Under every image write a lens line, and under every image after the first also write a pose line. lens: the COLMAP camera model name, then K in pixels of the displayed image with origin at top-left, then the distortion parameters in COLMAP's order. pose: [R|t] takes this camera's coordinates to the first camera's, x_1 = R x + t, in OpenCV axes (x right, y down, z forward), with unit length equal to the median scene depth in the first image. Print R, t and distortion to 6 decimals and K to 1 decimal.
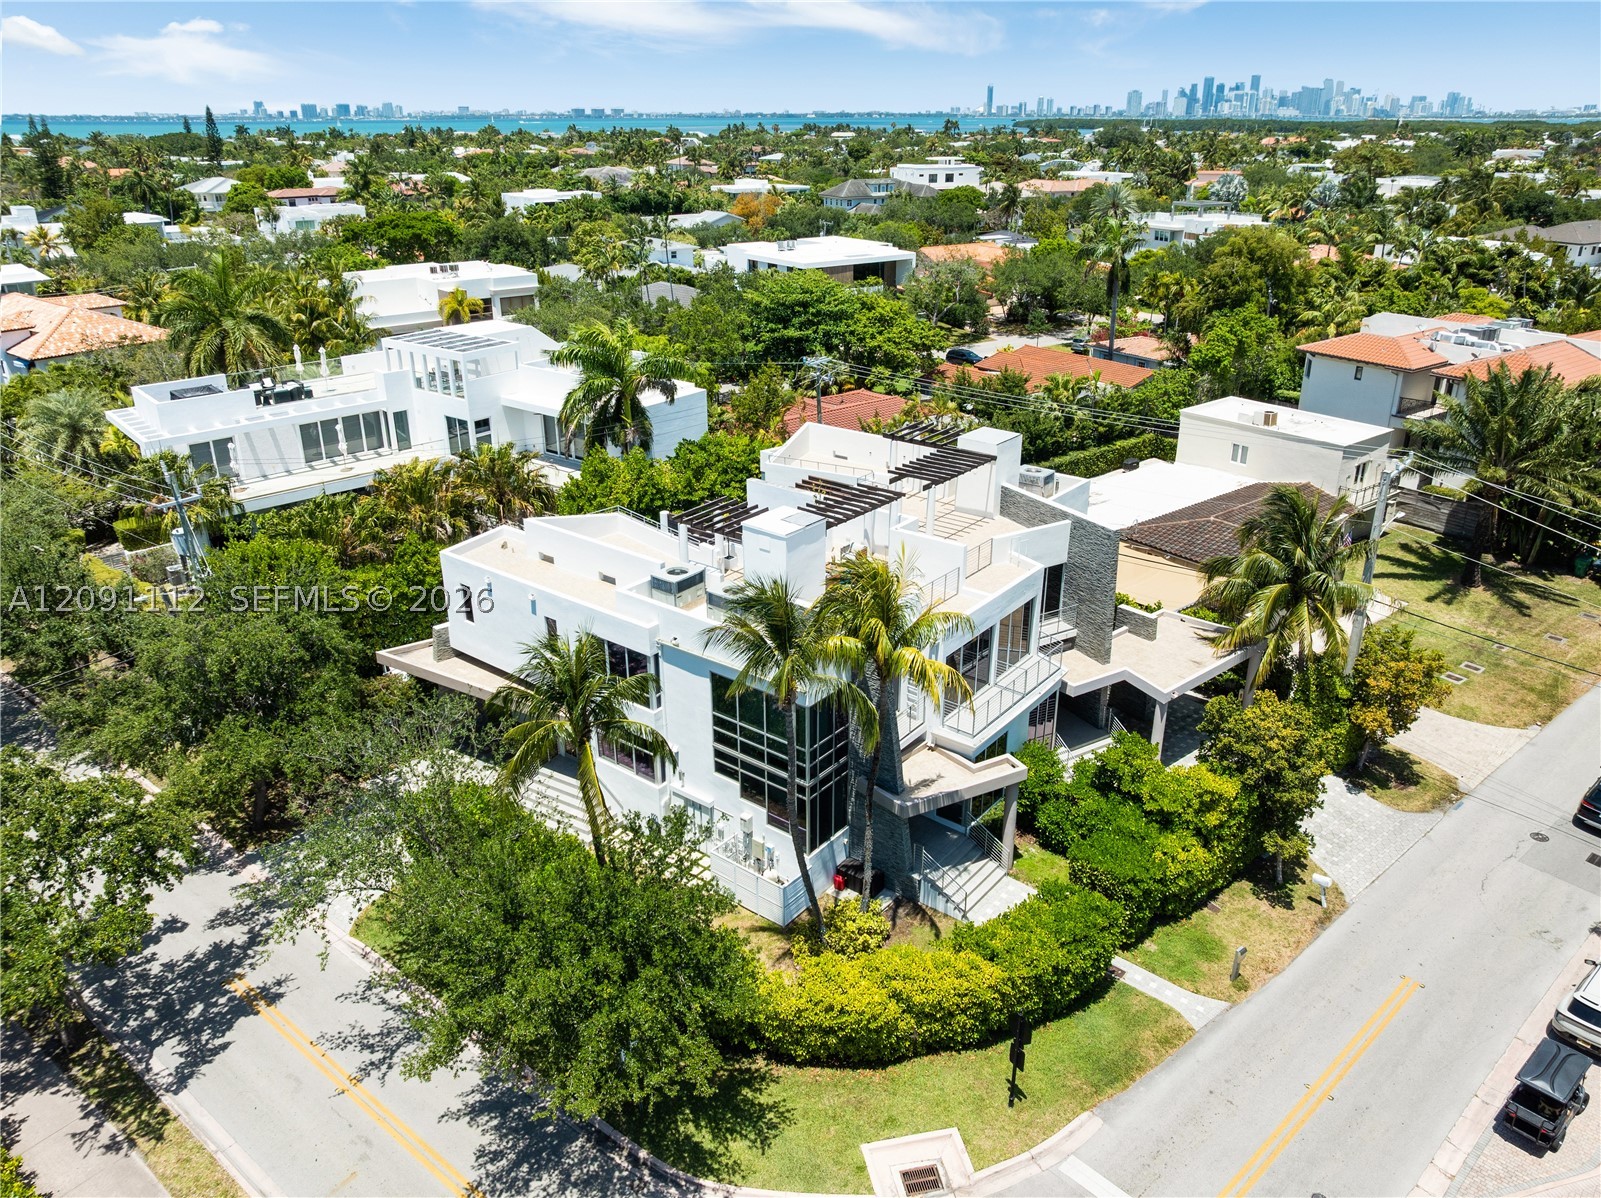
lens RADIAL K [[1129.4, 0, 800.5], [0, 1129.4, 599.0], [0, 0, 1]] dist [-0.020306, -0.043301]
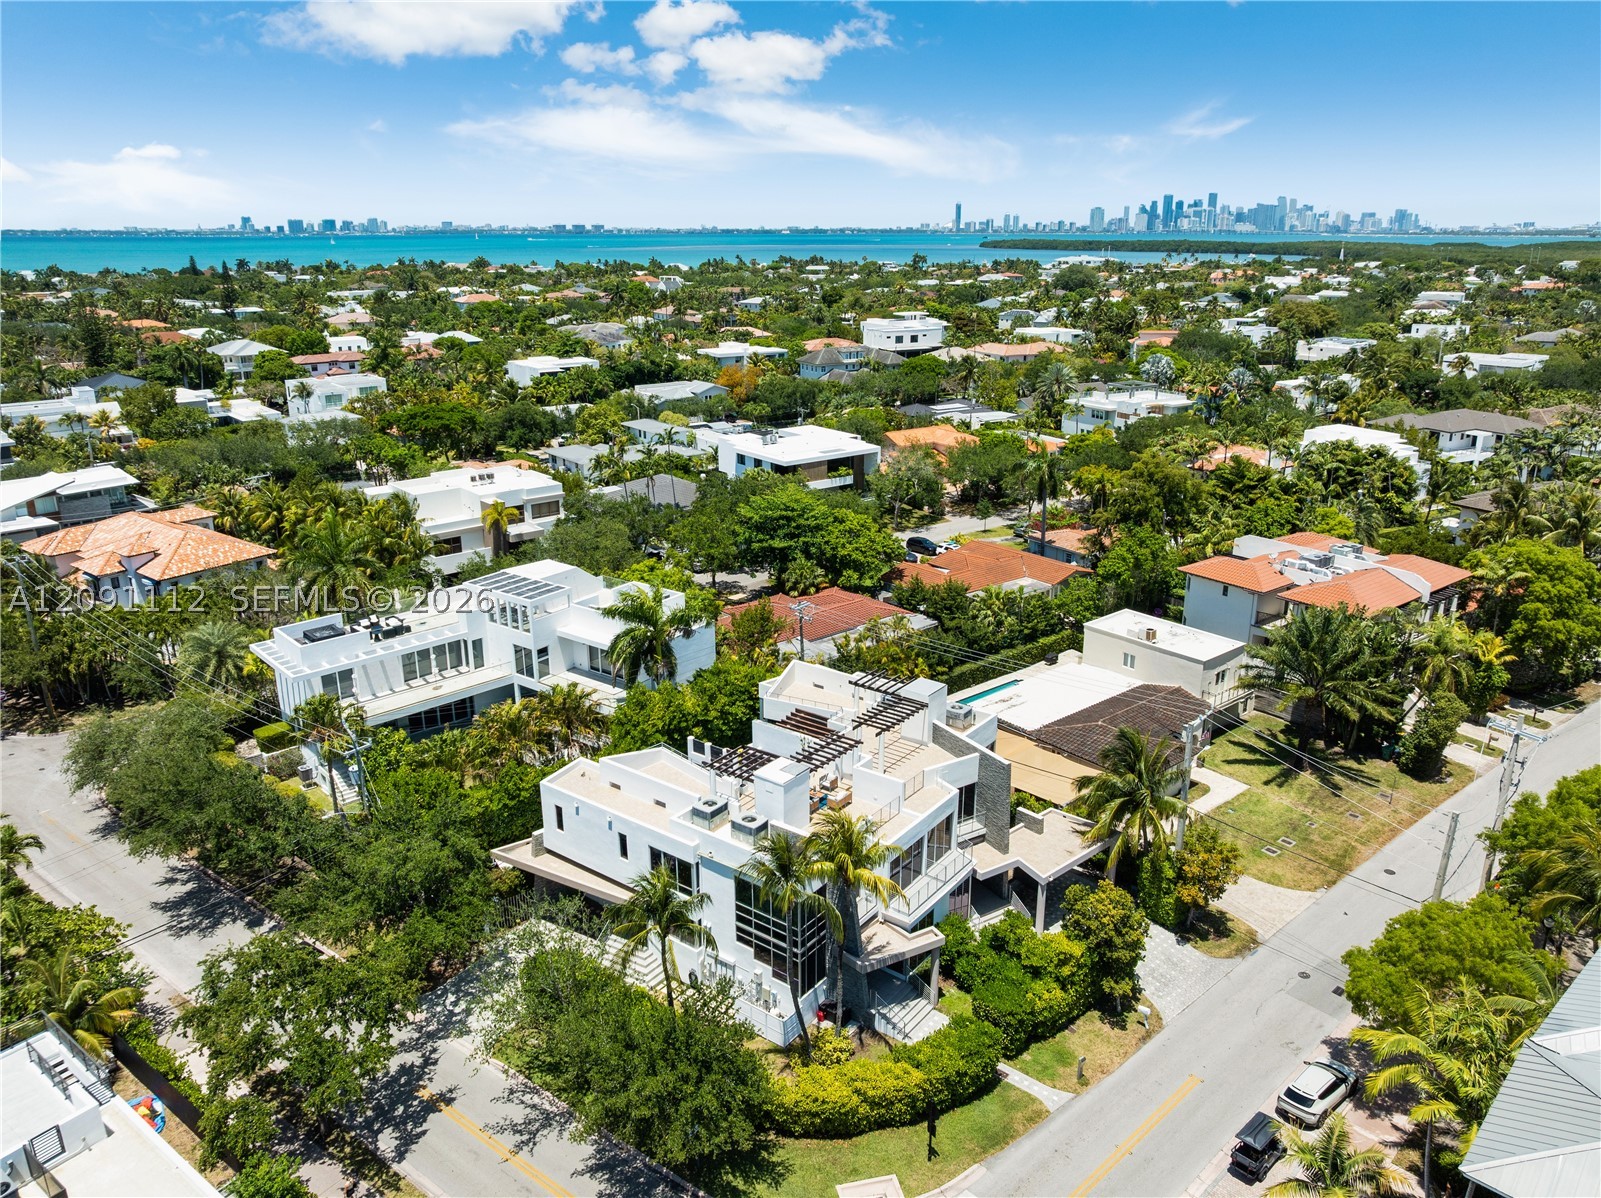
lens RADIAL K [[1129.6, 0, 800.5], [0, 1129.6, 599.0], [0, 0, 1]] dist [-0.004598, -0.096893]
pose [[0.999778, -0.007817, 0.019562, -0.014761], [0.009552, 0.995873, -0.090257, -0.139761], [-0.018776, 0.090424, 0.995726, -0.453785]]
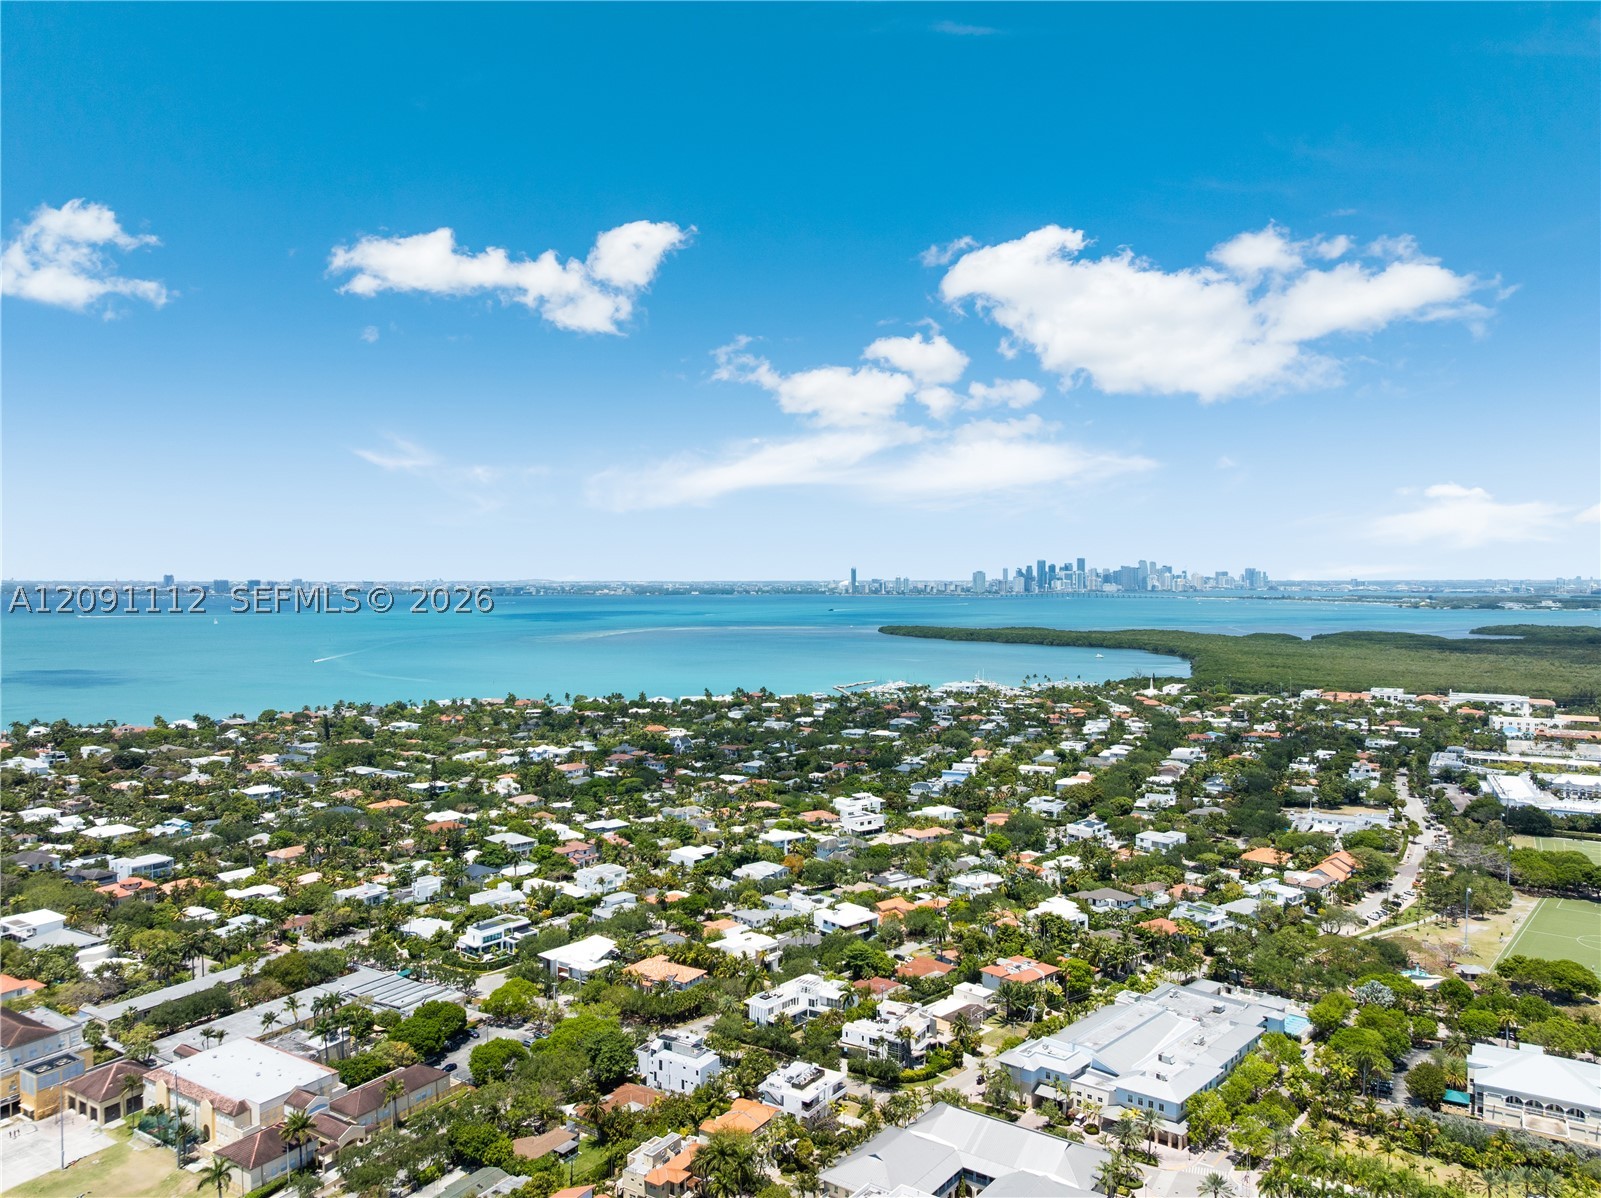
lens RADIAL K [[1129.4, 0, 800.5], [0, 1129.4, 599.0], [0, 0, 1]] dist [-0.020306, -0.043301]
pose [[0.994196, -0.003710, 0.107518, -1.307130], [0.044408, 0.924438, -0.378737, 0.136137], [-0.097989, 0.381313, 0.919238, -6.372453]]
